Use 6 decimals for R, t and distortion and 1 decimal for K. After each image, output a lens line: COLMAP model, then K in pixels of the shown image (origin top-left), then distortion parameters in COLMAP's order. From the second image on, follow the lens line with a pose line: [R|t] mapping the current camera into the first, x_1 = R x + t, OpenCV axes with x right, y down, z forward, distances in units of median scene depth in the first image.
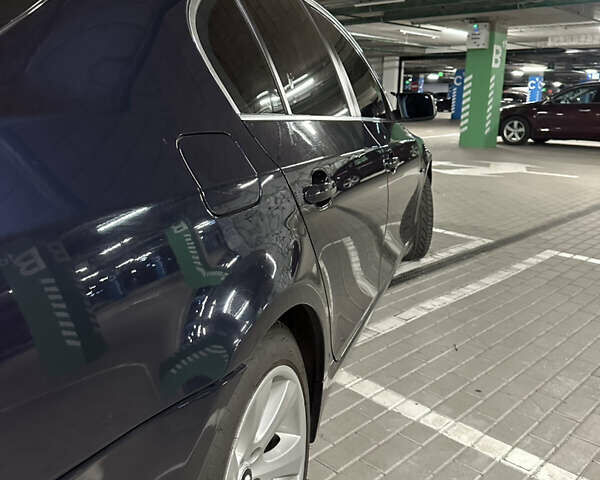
lens RADIAL K [[561.7, 0, 300.0], [0, 561.7, 240.0], [0, 0, 1]] dist [0.123139, -0.203464]
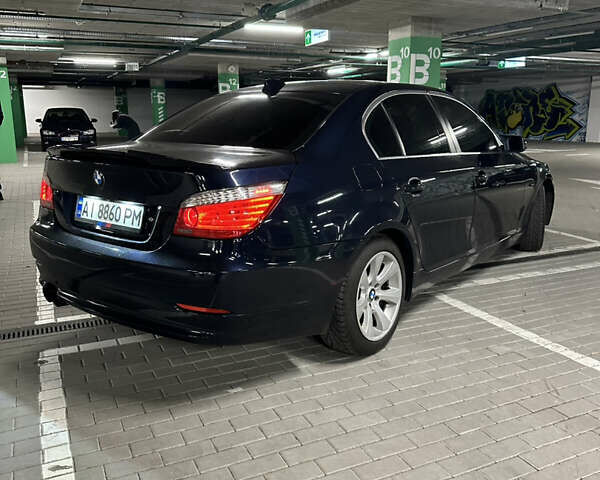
lens RADIAL K [[561.7, 0, 300.0], [0, 561.7, 240.0], [0, 0, 1]] dist [0.123139, -0.203464]
pose [[0.939073, 0.057649, -0.338847, 0.166489], [-0.068258, 0.997478, -0.019466, 0.087239], [0.336871, 0.041409, 0.940640, -0.573589]]
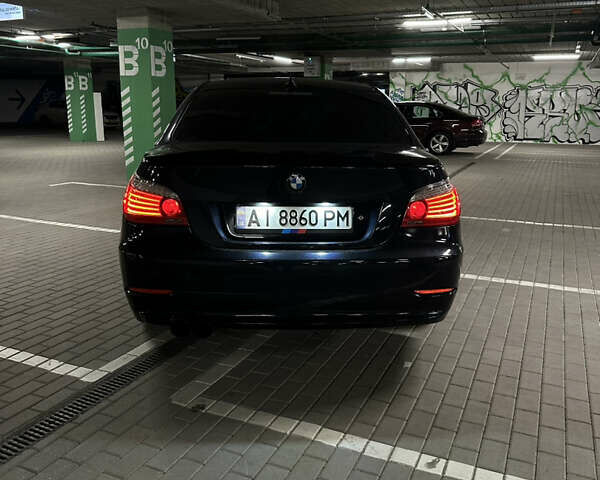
lens RADIAL K [[561.7, 0, 300.0], [0, 561.7, 240.0], [0, 0, 1]] dist [0.123139, -0.203464]
pose [[0.935153, -0.089639, 0.342715, -0.642432], [0.093396, 0.995613, 0.005562, 0.076296], [-0.341710, 0.026807, 0.939423, -0.616763]]
